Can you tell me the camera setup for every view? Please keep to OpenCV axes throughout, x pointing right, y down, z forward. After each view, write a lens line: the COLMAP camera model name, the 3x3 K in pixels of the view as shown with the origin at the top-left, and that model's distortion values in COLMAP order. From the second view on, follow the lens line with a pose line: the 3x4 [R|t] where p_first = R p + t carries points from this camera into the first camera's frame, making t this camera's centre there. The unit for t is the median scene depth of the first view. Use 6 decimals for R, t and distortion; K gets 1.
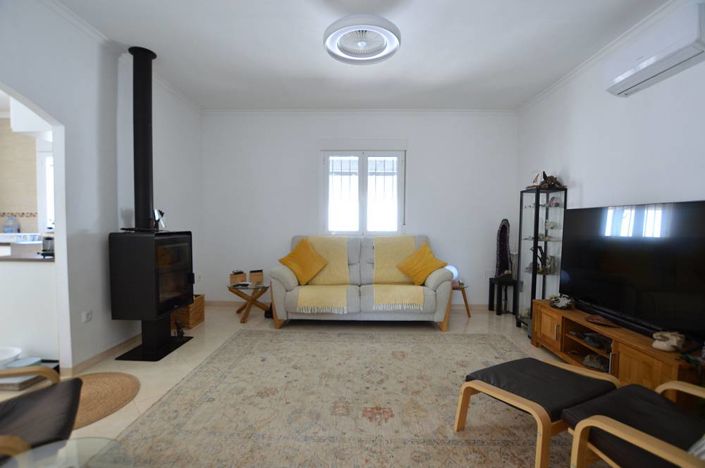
lens RADIAL K [[316.9, 0, 352.5], [0, 316.9, 234.0], [0, 0, 1]] dist [-0.031814, 0.000497]
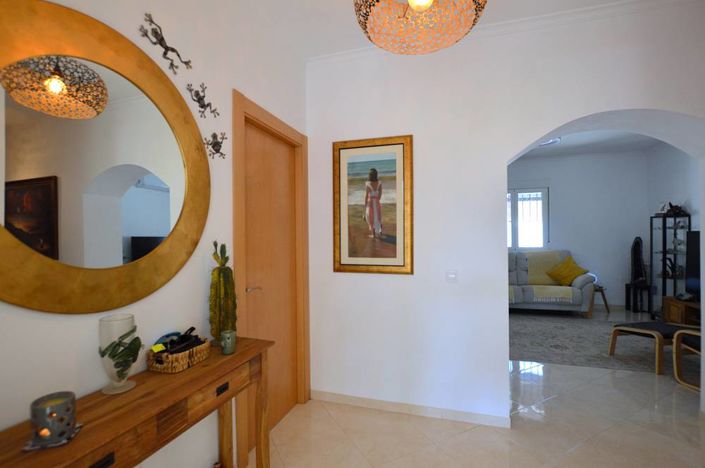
lens RADIAL K [[316.9, 0, 352.5], [0, 316.9, 234.0], [0, 0, 1]] dist [-0.031814, 0.000497]
pose [[0.953591, -0.019848, -0.300451, -0.290109], [0.006590, 0.998962, -0.045077, -0.013107], [0.301034, 0.041005, 0.952732, -0.646330]]
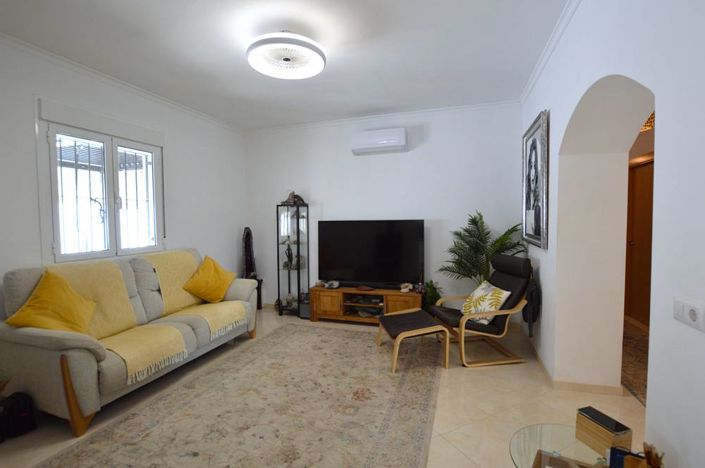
lens RADIAL K [[330.6, 0, 352.5], [0, 330.6, 234.0], [0, 0, 1]] dist [-0.028356, 0.000160]
pose [[0.298793, -0.051077, 0.952950, -0.629333], [0.047636, 0.998120, 0.038562, -0.060990], [-0.953128, 0.033872, 0.300664, 0.350322]]
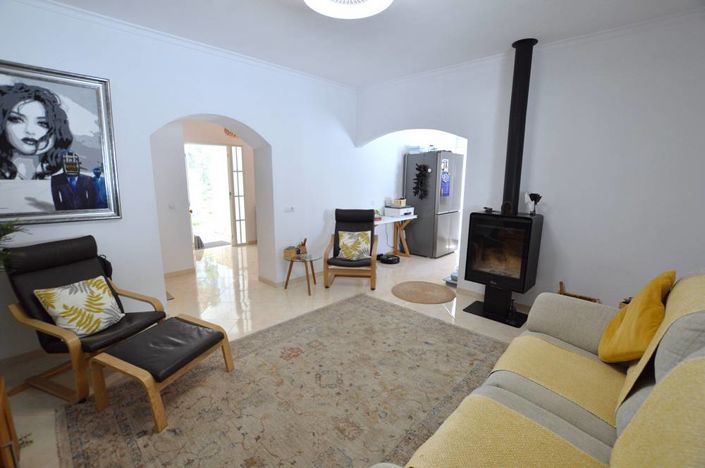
lens RADIAL K [[316.9, 0, 352.5], [0, 316.9, 234.0], [0, 0, 1]] dist [-0.031814, 0.000497]
pose [[-0.676094, 0.116814, -0.727497, 0.458386], [-0.039690, 0.980146, 0.194266, -0.110135], [0.735746, 0.160216, -0.658034, 1.111714]]
